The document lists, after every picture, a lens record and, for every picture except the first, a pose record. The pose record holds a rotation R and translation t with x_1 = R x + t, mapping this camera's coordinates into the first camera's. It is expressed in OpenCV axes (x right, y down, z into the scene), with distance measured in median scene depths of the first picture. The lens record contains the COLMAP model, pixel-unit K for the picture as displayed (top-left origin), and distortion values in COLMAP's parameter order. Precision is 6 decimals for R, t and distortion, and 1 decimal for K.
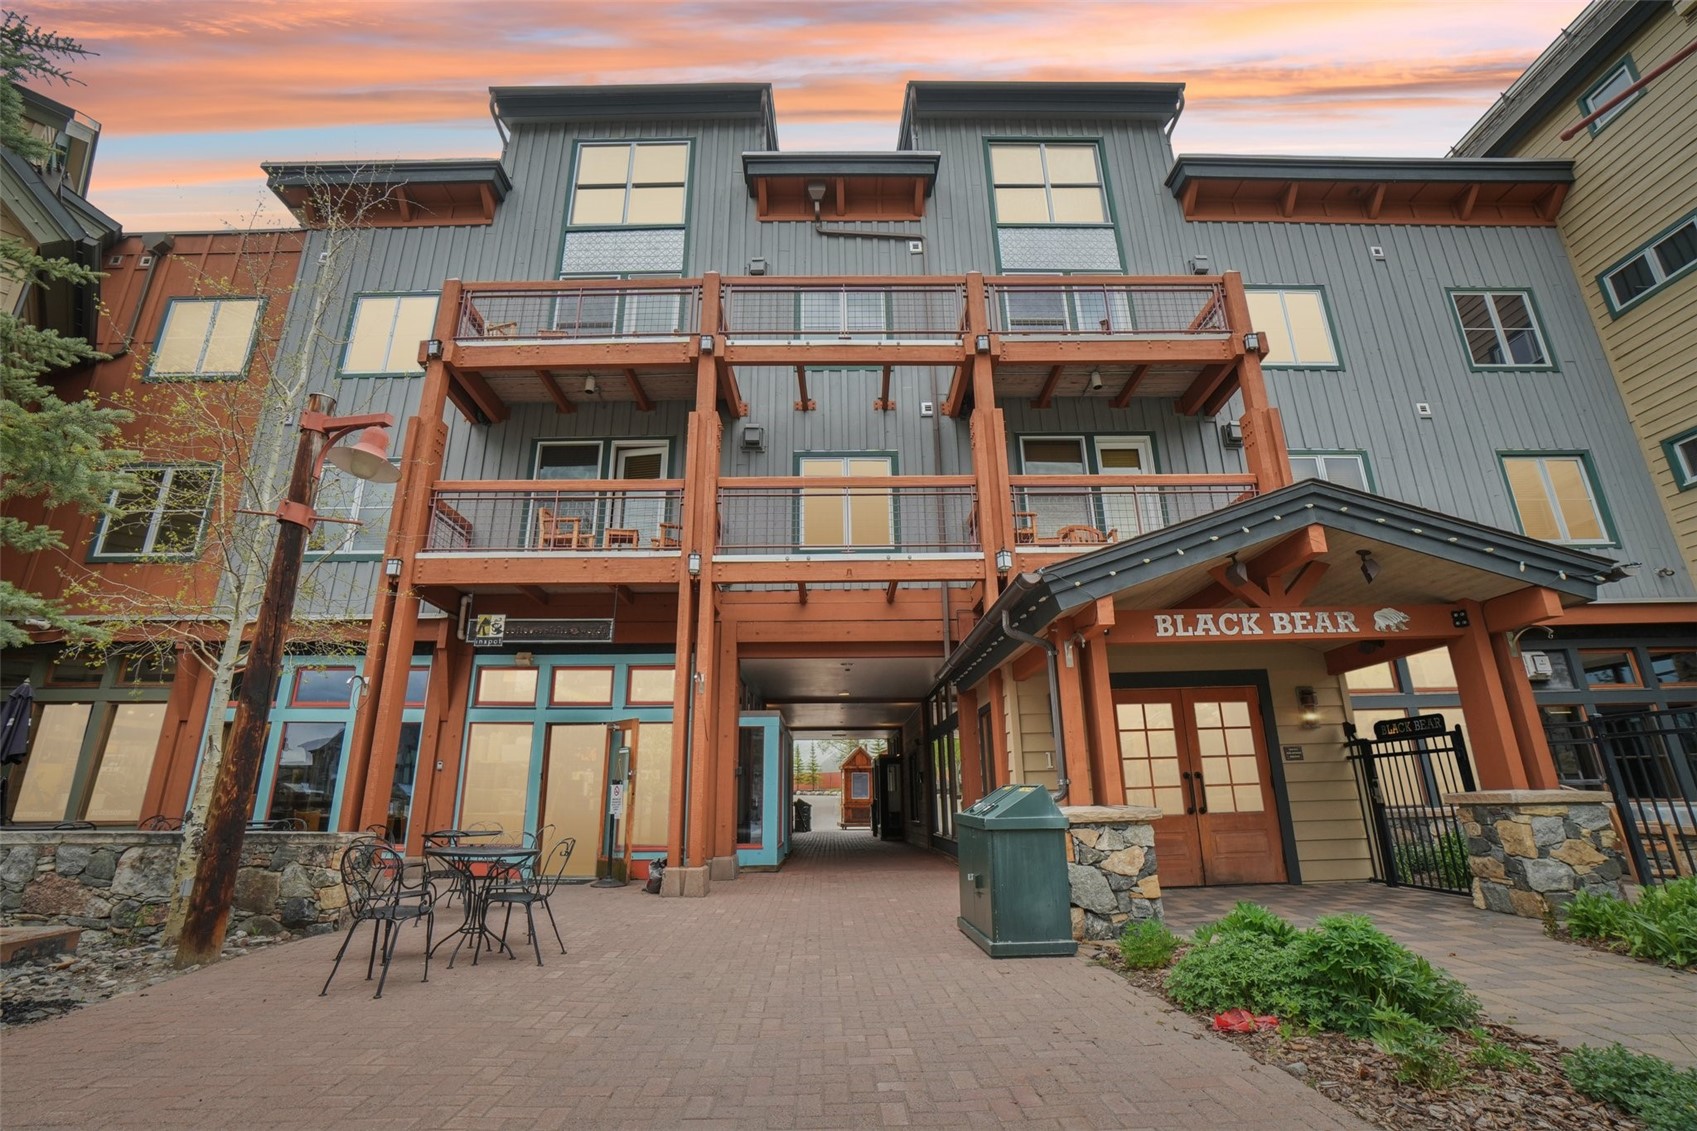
lens RADIAL K [[759.7, 0, 833.6], [0, 759.7, 542.8], [0, 0, 1]] dist [-0.033429, 0.000601]
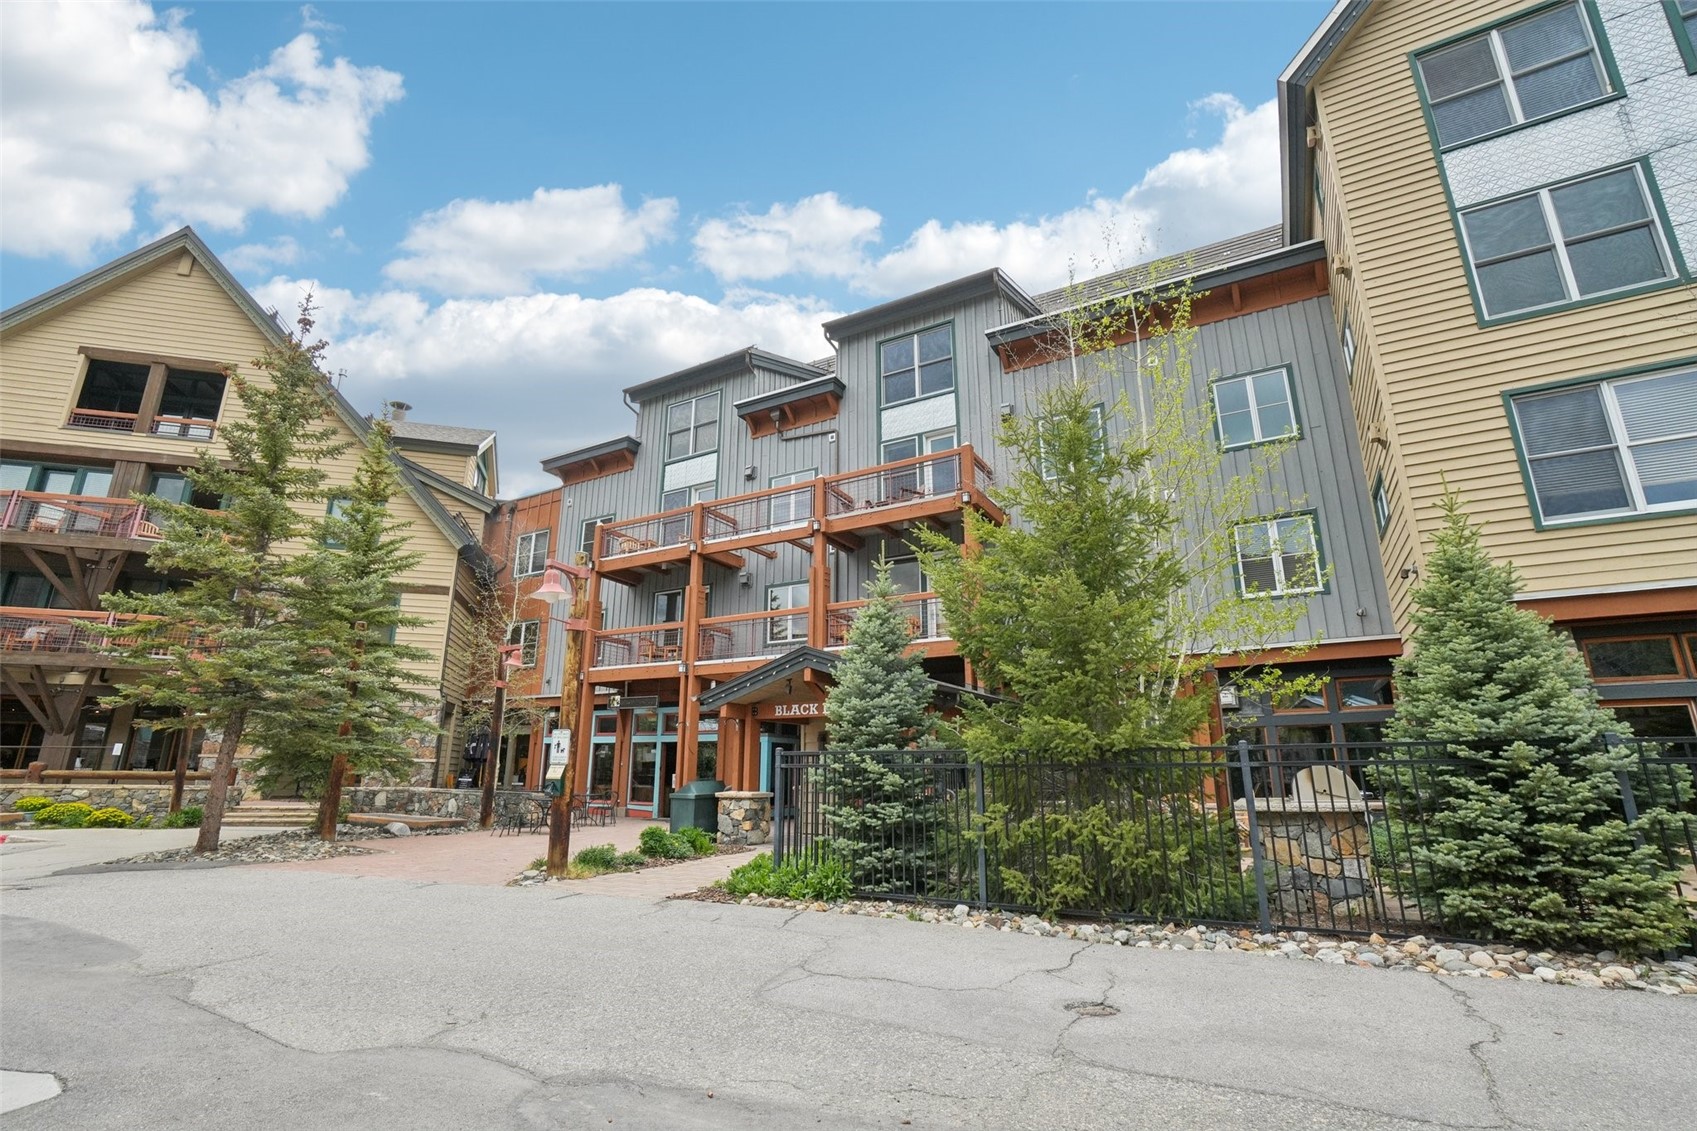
lens RADIAL K [[759.7, 0, 833.6], [0, 759.7, 542.8], [0, 0, 1]] dist [-0.033429, 0.000601]
pose [[0.860823, -0.129704, -0.492098, 1.096239], [0.151139, 0.988505, 0.003842, -0.225791], [0.485943, -0.077682, 0.870531, -0.505179]]
